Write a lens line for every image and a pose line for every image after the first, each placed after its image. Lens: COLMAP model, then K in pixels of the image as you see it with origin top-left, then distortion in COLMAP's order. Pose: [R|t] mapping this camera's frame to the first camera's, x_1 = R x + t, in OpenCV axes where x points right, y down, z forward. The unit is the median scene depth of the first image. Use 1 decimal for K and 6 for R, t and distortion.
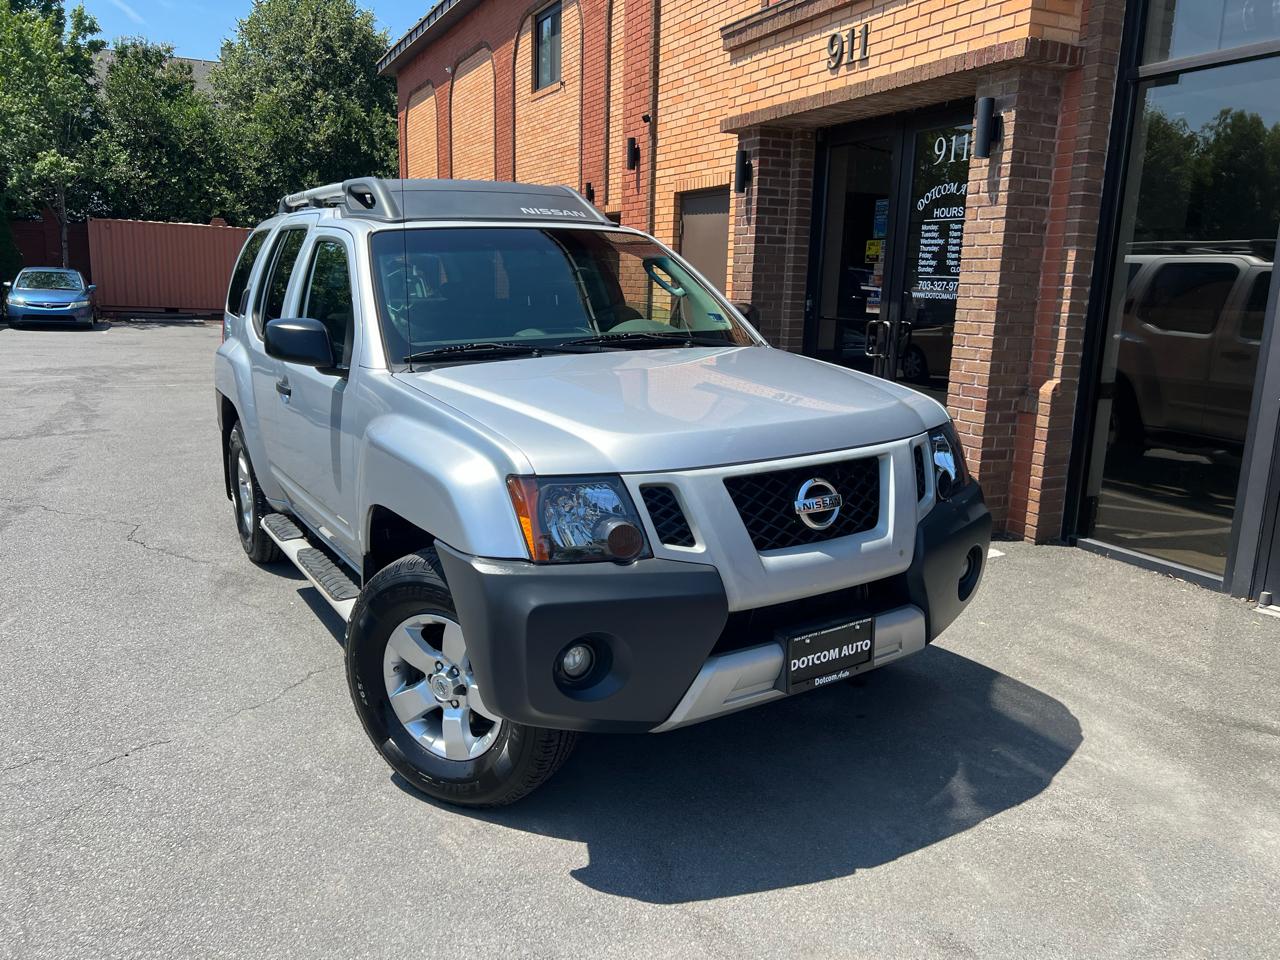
lens RADIAL K [[972.1, 0, 649.4], [0, 972.1, 481.9], [0, 0, 1]] dist [0.034191, -0.029606]
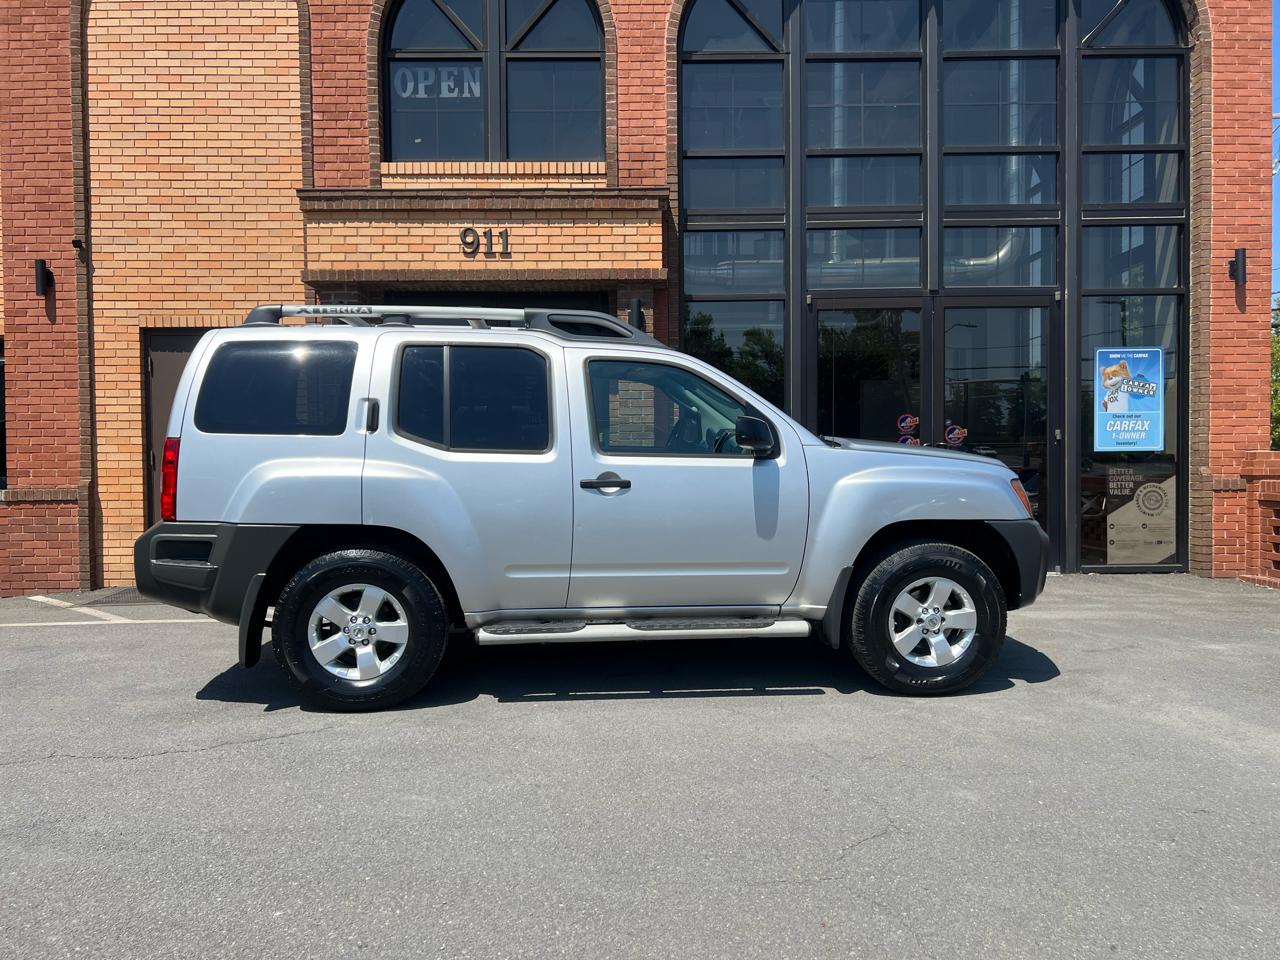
lens RADIAL K [[966.5, 0, 636.0], [0, 966.5, 484.5], [0, 0, 1]] dist [0.058428, -0.066199]
pose [[0.443146, -0.046649, 0.895235, -0.892395], [0.197510, 0.979186, -0.046745, -0.022057], [-0.874421, 0.197532, 0.443136, 0.307967]]
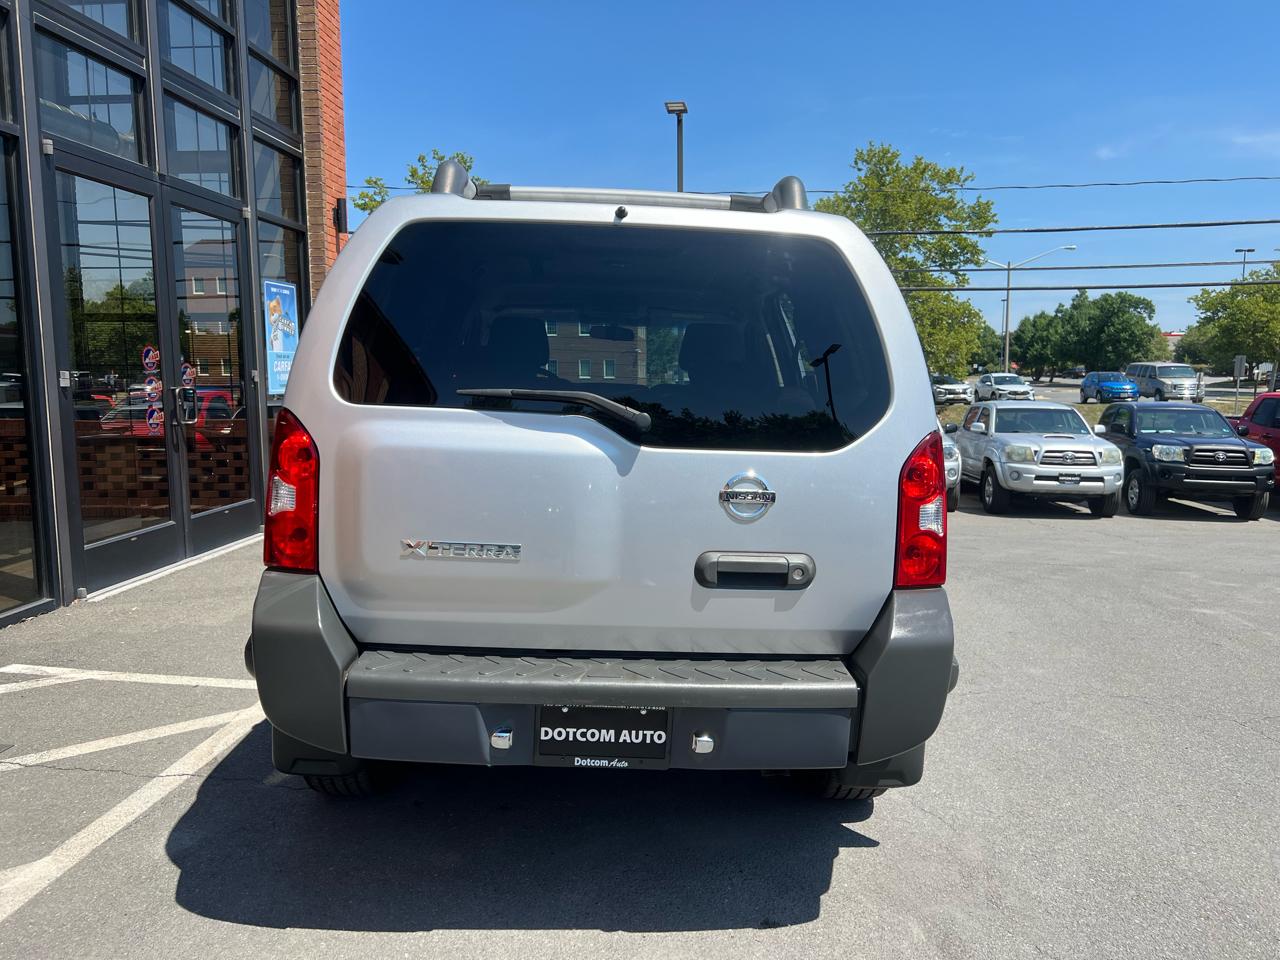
lens RADIAL K [[969.1, 0, 636.8], [0, 969.1, 484.4], [0, 0, 1]] dist [0.038175, -0.042138]
pose [[-0.858504, -0.084267, 0.505836, -0.409165], [0.081424, 0.951493, 0.296701, -0.229152], [-0.506301, 0.295906, -0.809999, 1.161740]]
